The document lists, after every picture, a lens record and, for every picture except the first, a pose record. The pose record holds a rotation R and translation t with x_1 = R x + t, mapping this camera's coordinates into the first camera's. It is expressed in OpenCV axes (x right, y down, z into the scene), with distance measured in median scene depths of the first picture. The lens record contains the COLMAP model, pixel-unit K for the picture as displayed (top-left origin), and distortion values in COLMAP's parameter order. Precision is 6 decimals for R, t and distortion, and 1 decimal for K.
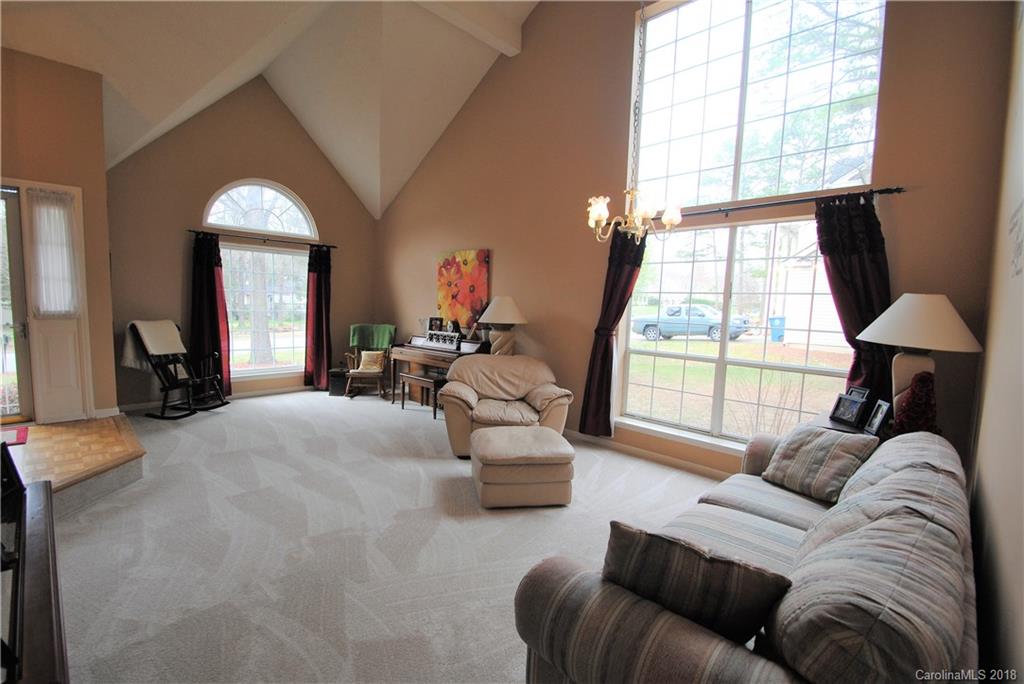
lens RADIAL K [[450.2, 0, 512.1], [0, 450.2, 344.9], [0, 0, 1]] dist [0.000912, -0.011078]
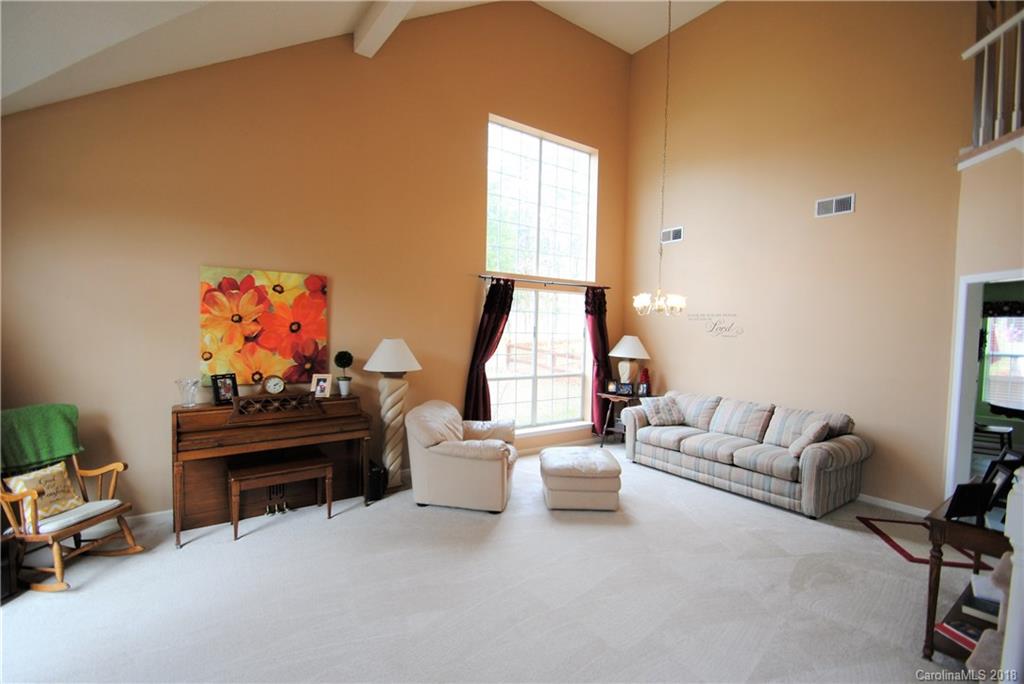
lens RADIAL K [[450.2, 0, 506.9], [0, 450.2, 344.3], [0, 0, 1]] dist [0.000912, -0.011078]
pose [[0.199020, -0.060875, 0.978103, -0.726591], [0.074249, 0.996137, 0.046889, -0.107403], [-0.977179, 0.063292, 0.202771, 0.536684]]
